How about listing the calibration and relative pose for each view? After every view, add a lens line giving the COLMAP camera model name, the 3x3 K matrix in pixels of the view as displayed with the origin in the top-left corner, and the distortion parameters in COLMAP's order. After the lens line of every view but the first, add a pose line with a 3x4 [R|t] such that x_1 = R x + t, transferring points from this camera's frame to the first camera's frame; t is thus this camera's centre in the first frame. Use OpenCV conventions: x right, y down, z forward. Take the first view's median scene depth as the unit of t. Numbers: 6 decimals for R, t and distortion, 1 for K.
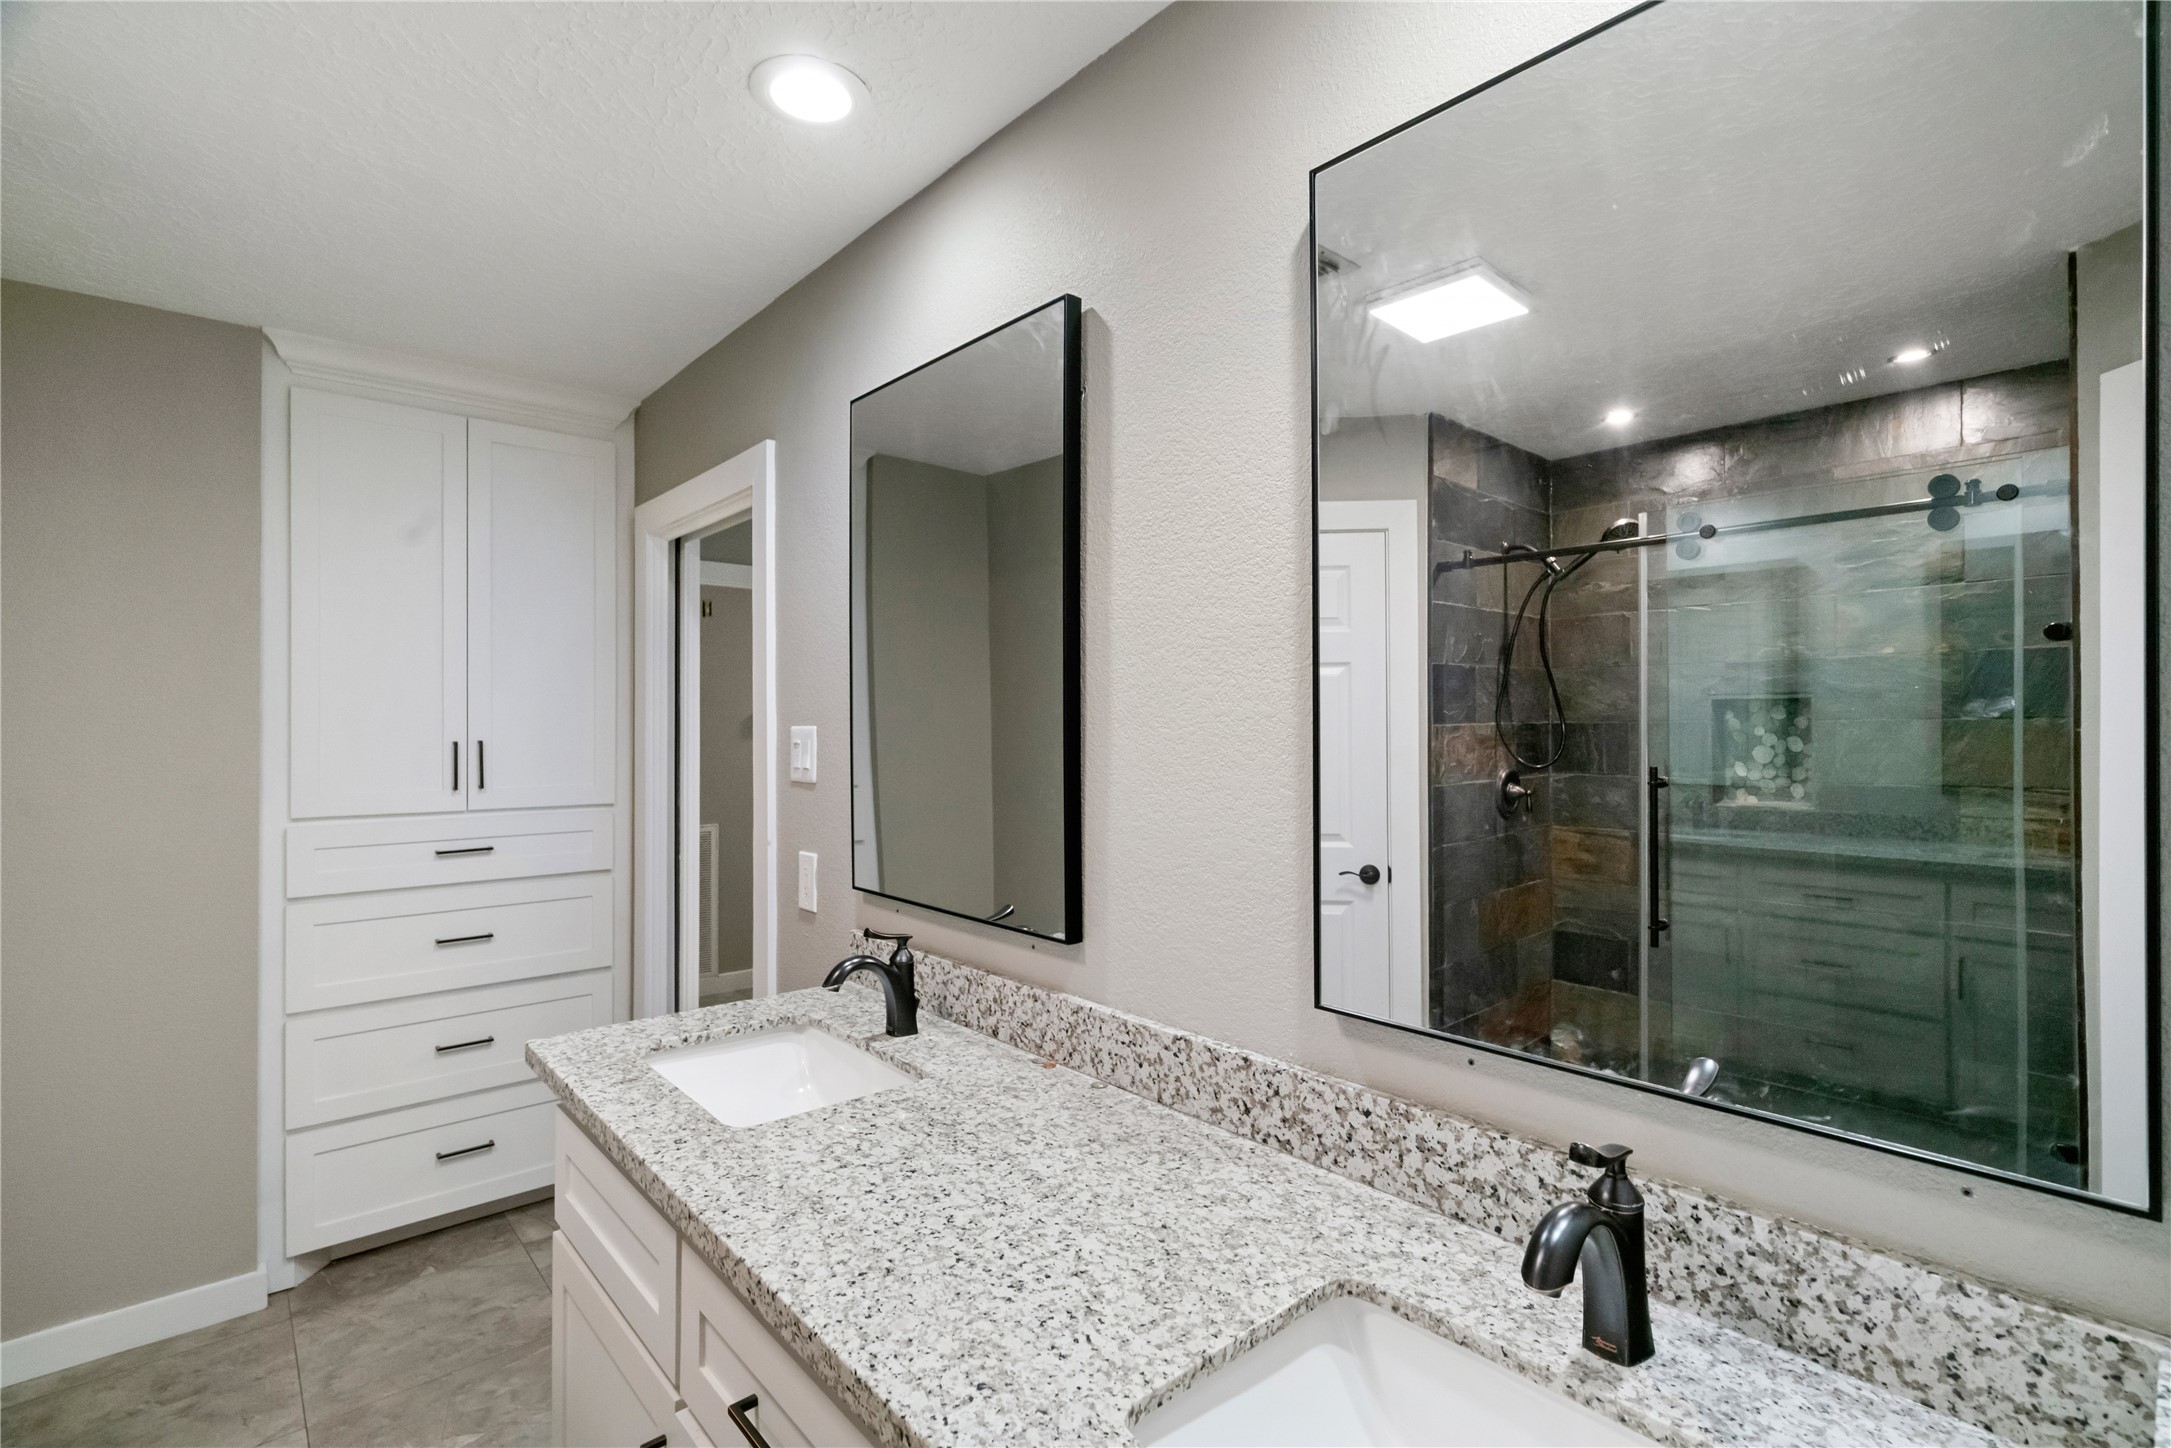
lens RADIAL K [[986.6, 0, 1080.0], [0, 986.6, 728.8], [0, 0, 1]] dist [-0.001445, 0.000721]
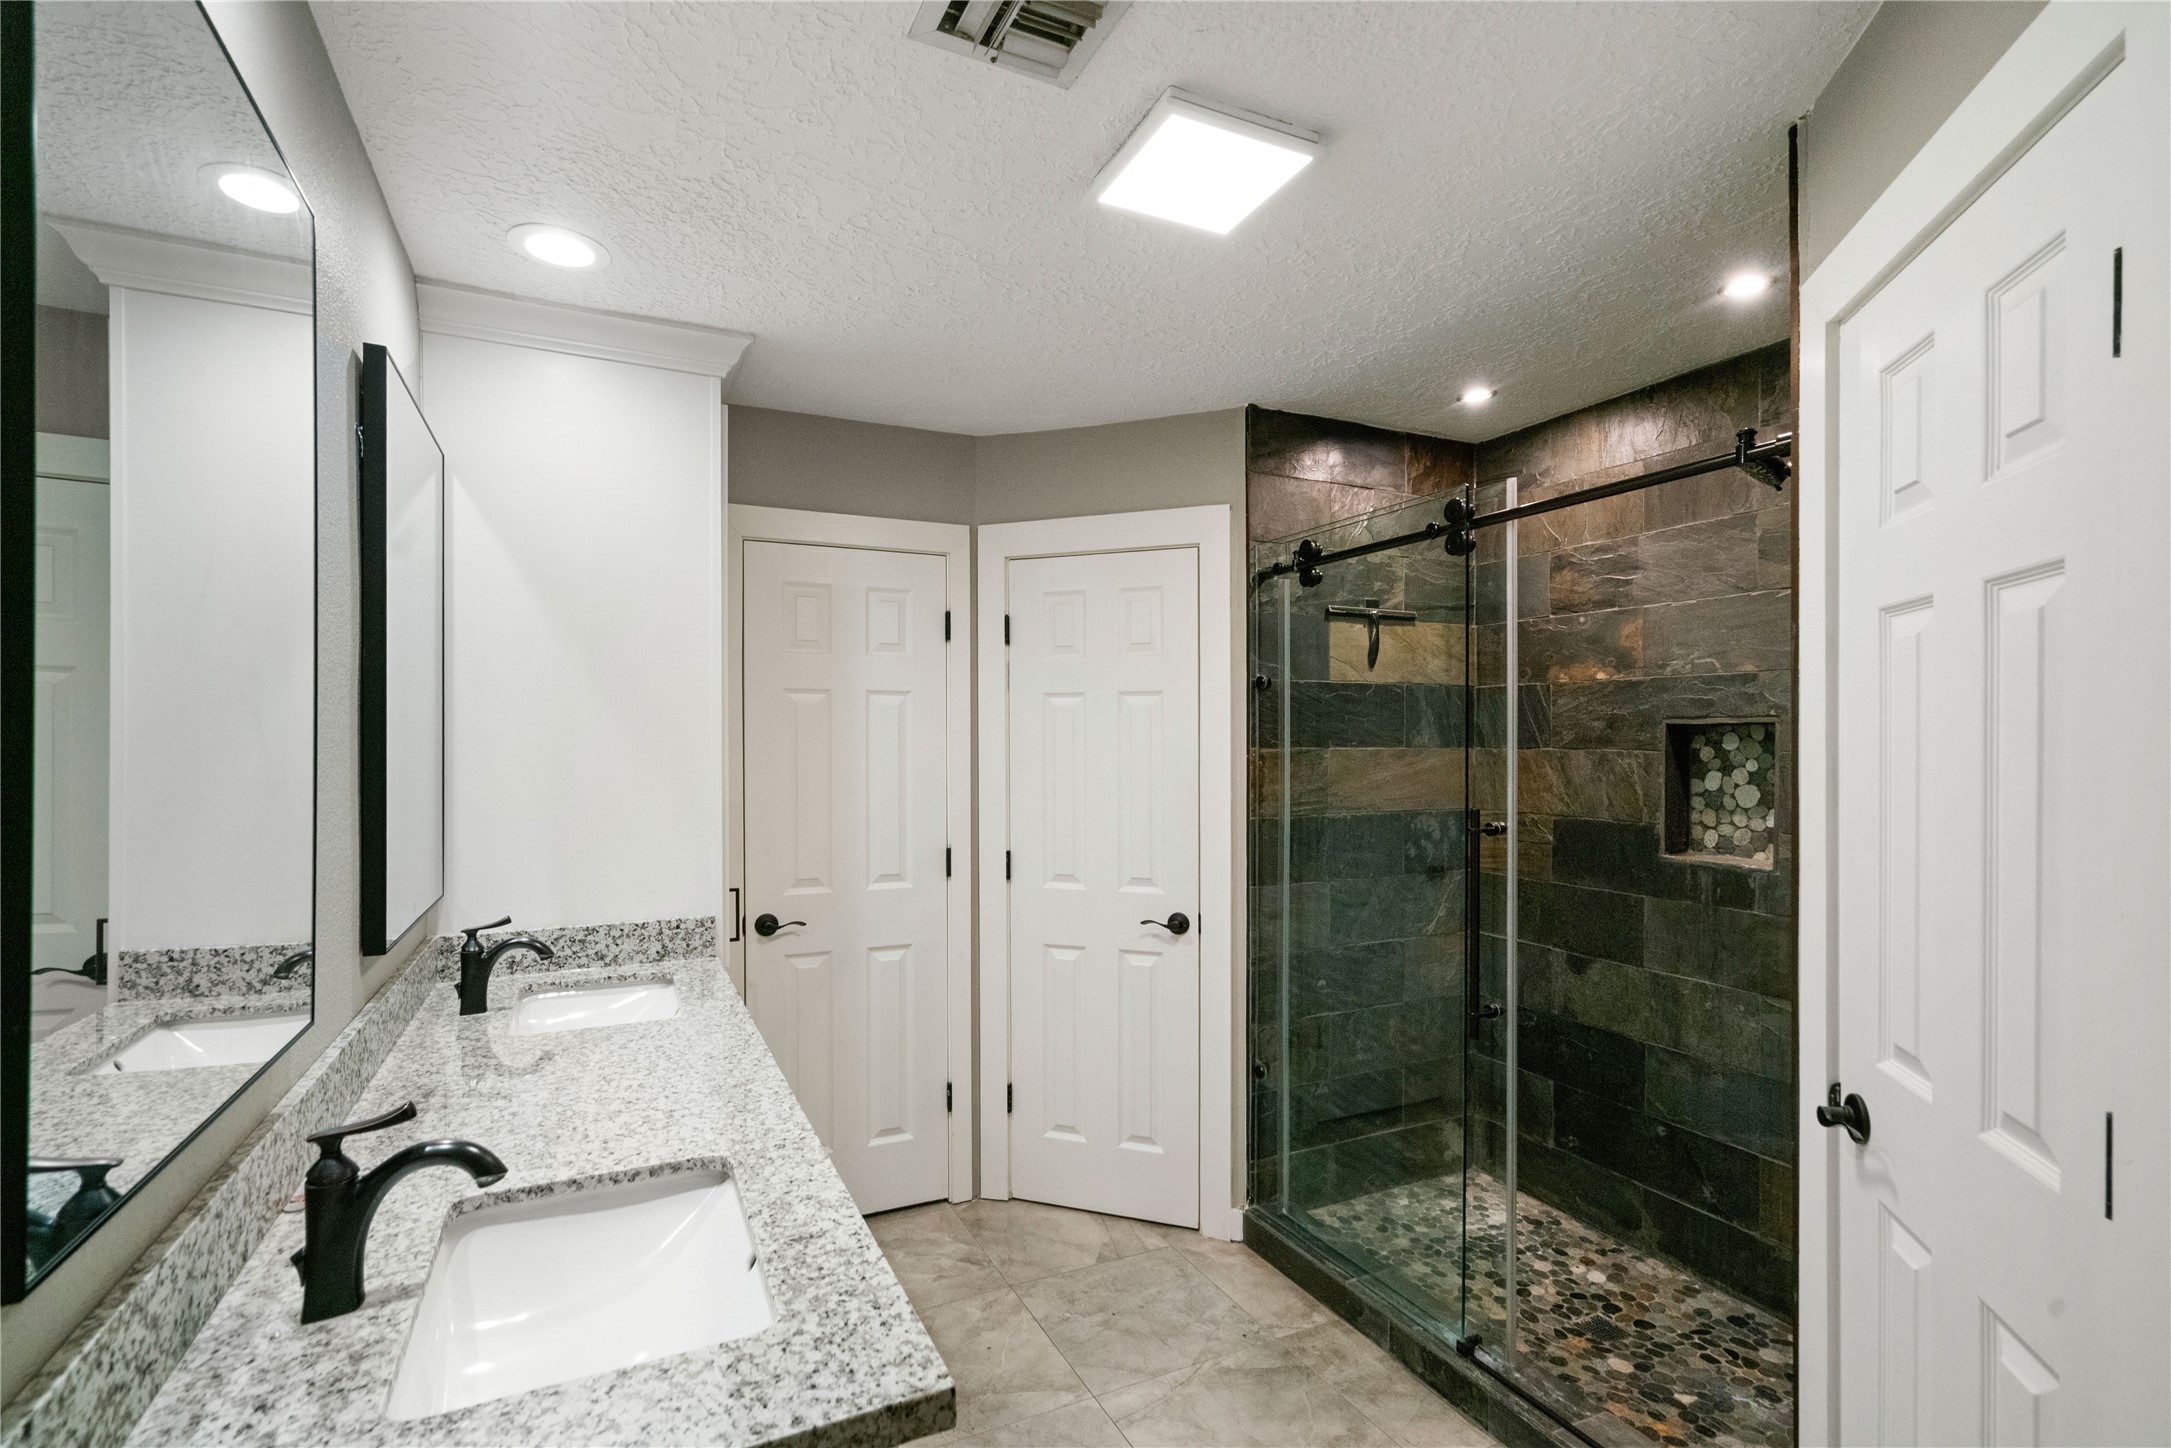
lens RADIAL K [[986.6, 0, 1080.0], [0, 986.6, 728.8], [0, 0, 1]] dist [-0.001445, 0.000721]
pose [[-0.962888, 0.004827, 0.269860, -1.059655], [0.002594, 0.999959, -0.008633, -0.017569], [-0.269890, -0.007612, -0.962861, 2.046333]]
